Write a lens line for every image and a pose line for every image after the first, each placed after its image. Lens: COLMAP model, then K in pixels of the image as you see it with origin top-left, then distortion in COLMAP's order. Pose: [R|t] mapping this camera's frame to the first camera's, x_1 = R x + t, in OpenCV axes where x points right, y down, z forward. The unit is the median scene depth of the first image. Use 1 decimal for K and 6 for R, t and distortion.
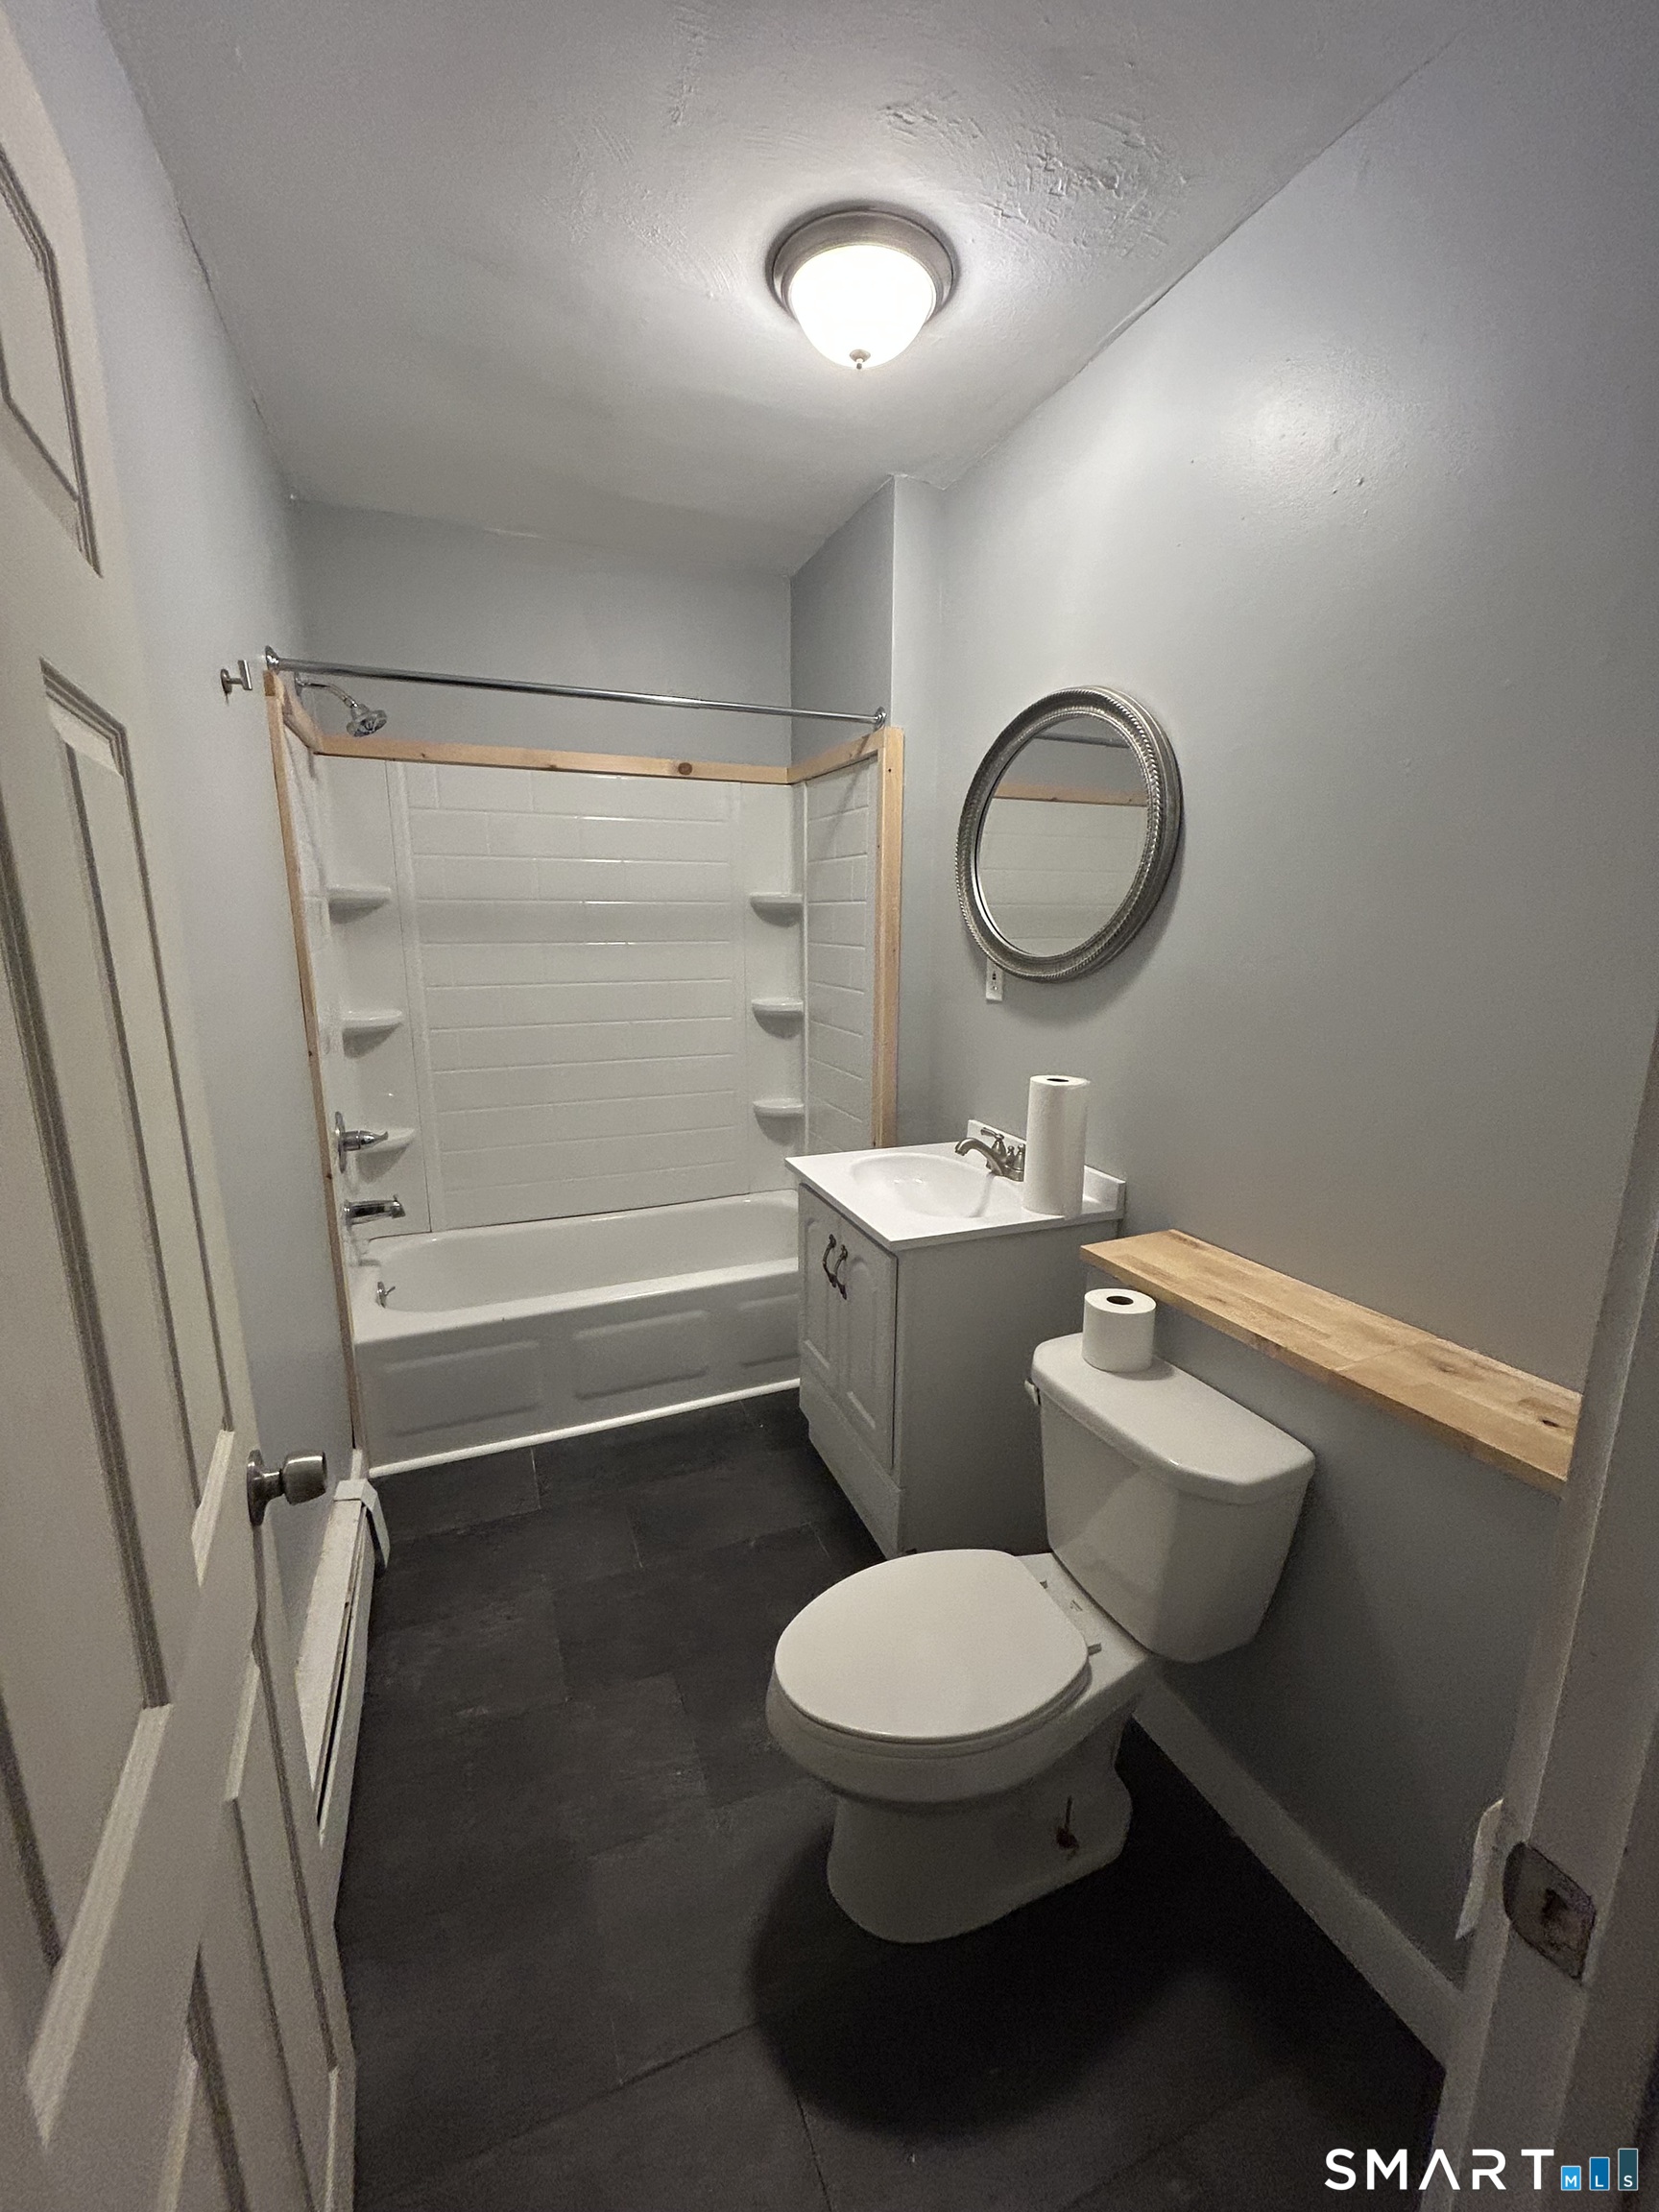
lens RADIAL K [[886.2, 0, 834.0], [0, 886.2, 1114.3], [0, 0, 1]] dist [-0.000875, -0.000064]
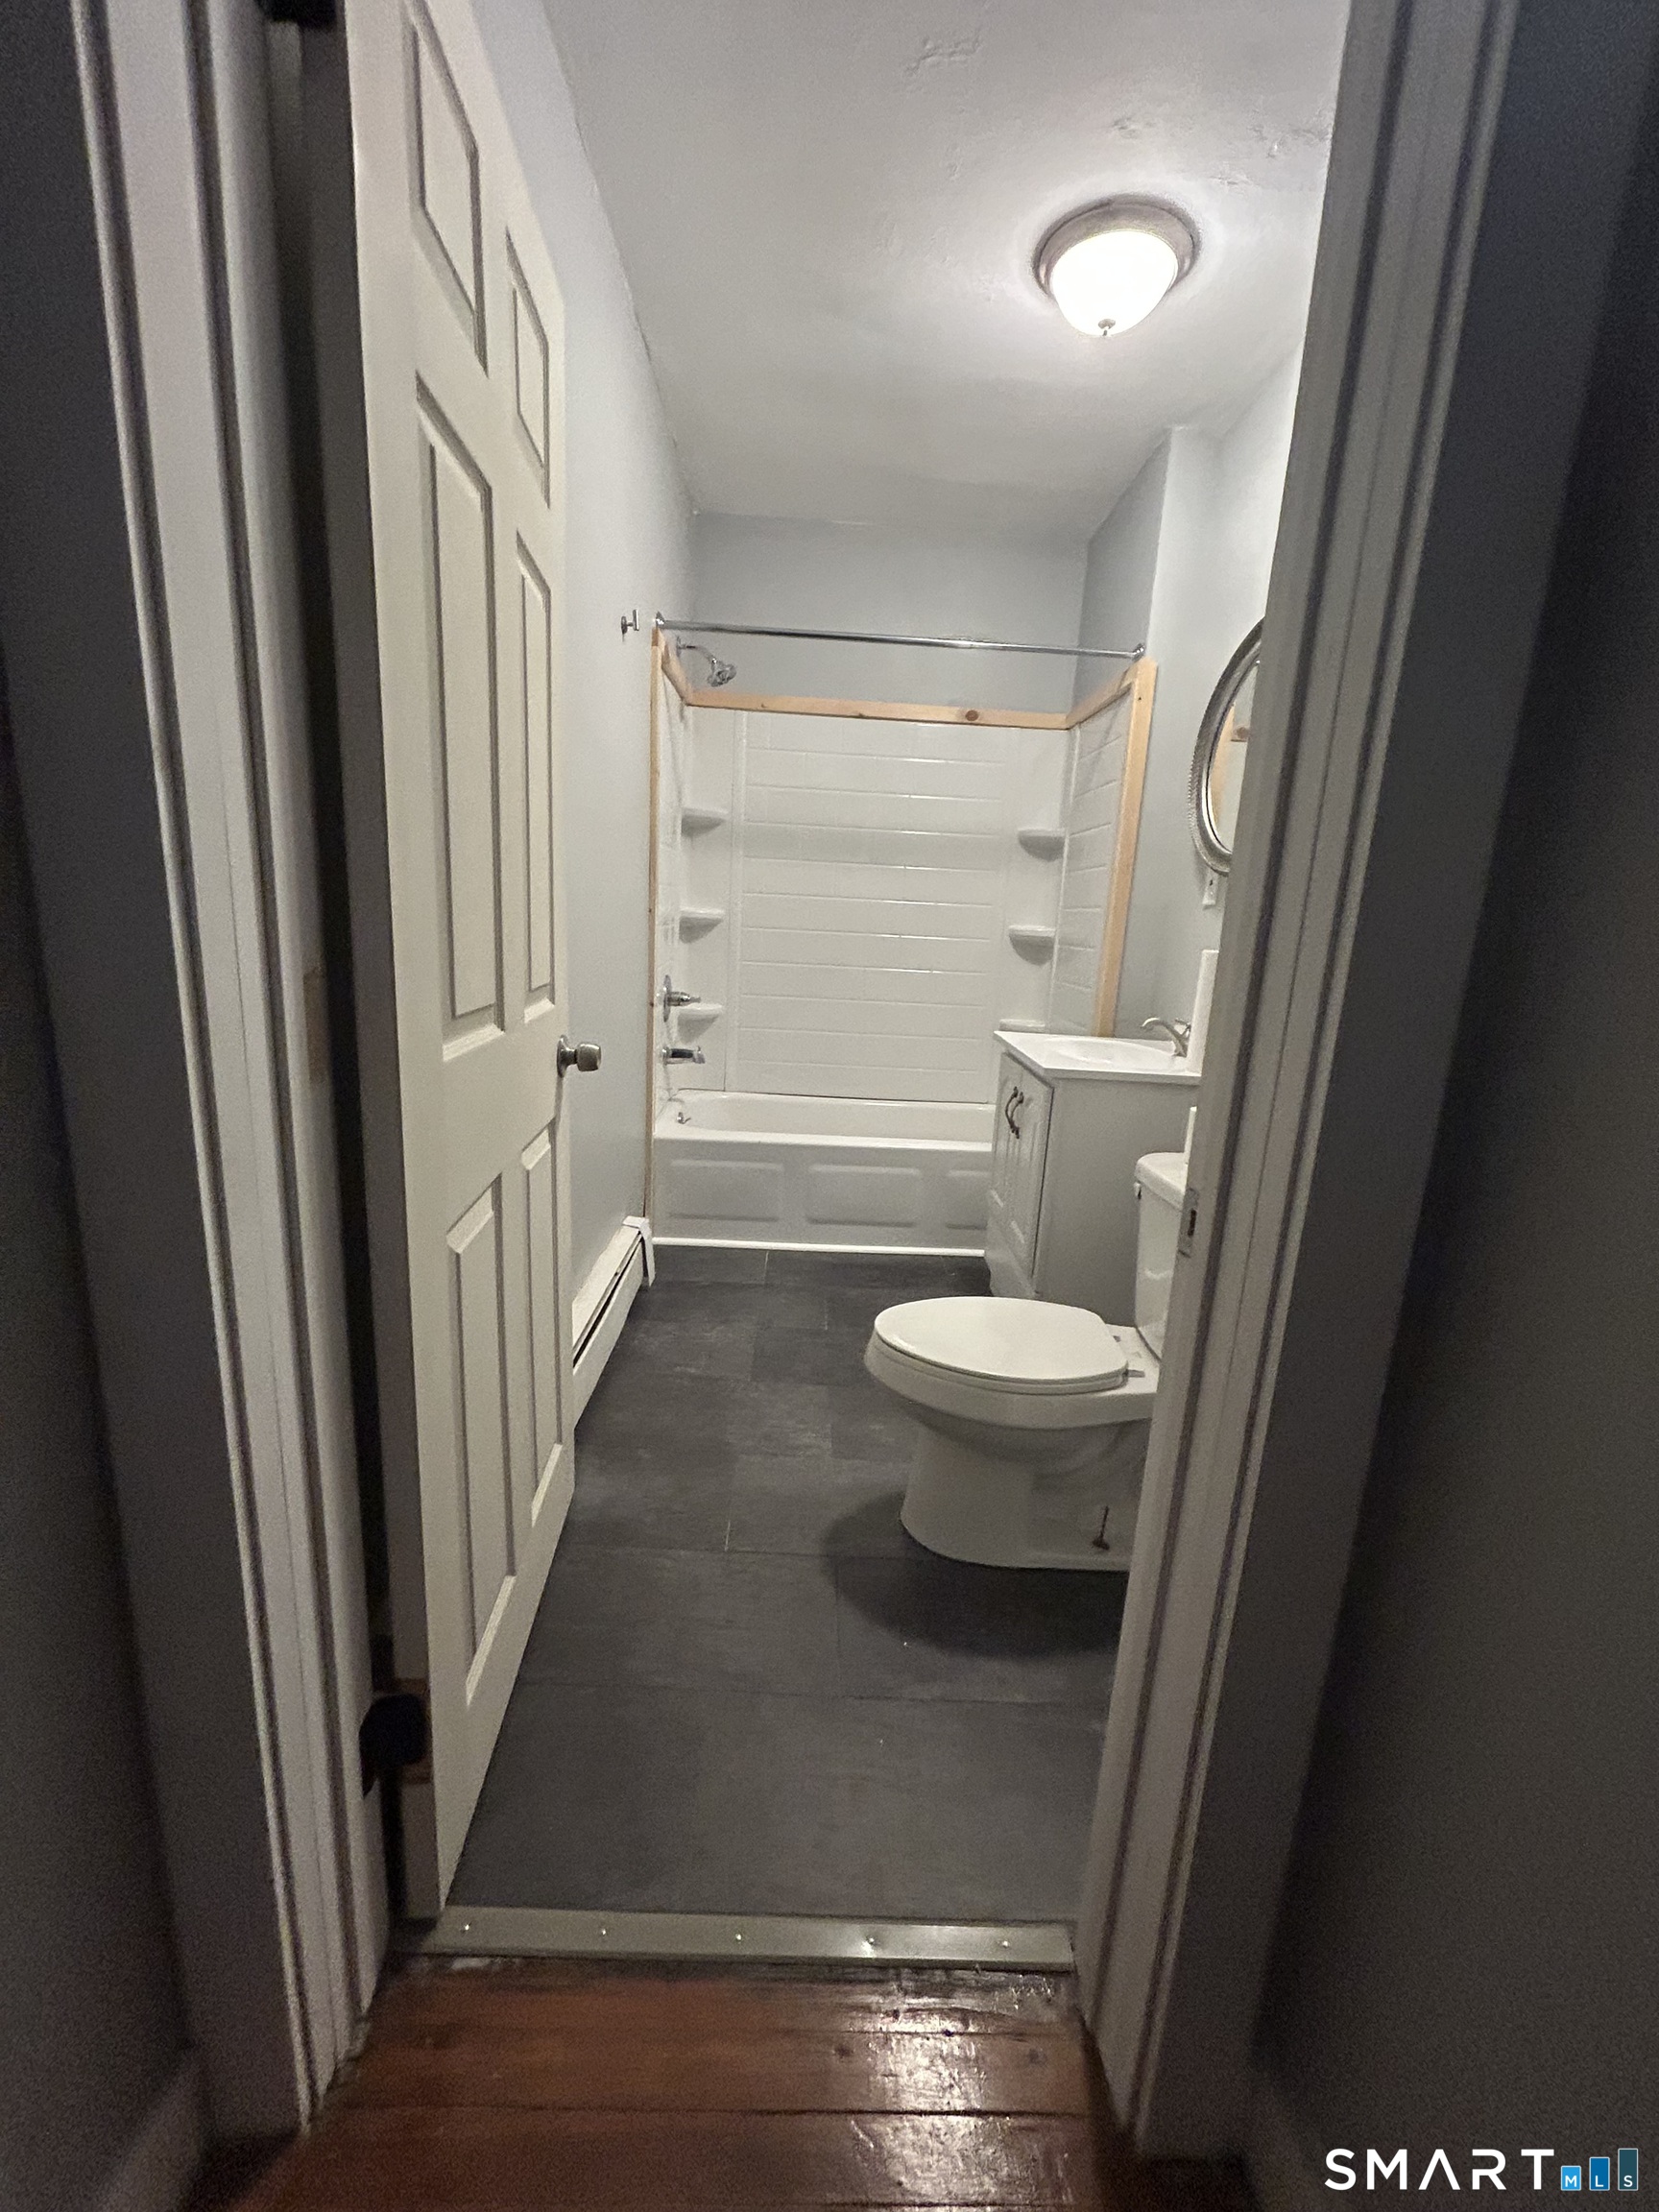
lens RADIAL K [[886.2, 0, 834.0], [0, 886.2, 1114.3], [0, 0, 1]] dist [-0.000875, -0.000064]
pose [[0.930304, 0.122758, -0.345636, 0.160155], [-0.126611, 0.991886, 0.011501, 0.166811], [0.344243, 0.033062, 0.938298, -0.152307]]
